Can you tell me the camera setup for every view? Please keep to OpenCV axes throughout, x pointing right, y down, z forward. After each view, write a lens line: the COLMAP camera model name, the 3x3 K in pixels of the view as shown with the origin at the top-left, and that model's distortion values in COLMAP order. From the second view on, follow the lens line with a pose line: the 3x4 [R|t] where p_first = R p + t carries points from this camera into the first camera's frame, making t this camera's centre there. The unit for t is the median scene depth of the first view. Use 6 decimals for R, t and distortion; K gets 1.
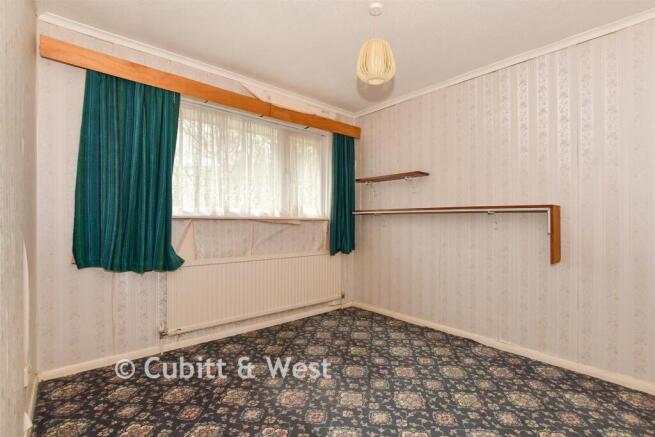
lens RADIAL K [[306.4, 0, 328.7], [0, 306.4, 220.2], [0, 0, 1]] dist [0.000044, -0.000301]
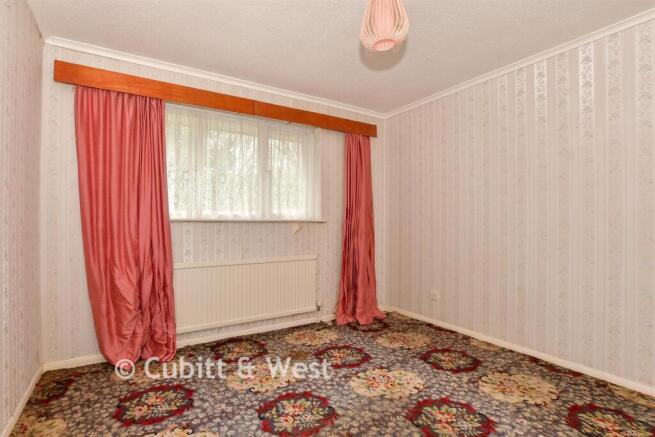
lens RADIAL K [[282.5, 0, 326.4], [0, 282.5, 217.5], [0, 0, 1]] dist [-0.000547, 0.000047]
pose [[0.975663, -0.010232, -0.219037, 0.202457], [0.006530, 0.999823, -0.017619, 0.001848], [0.219179, 0.015760, 0.975557, 0.173430]]
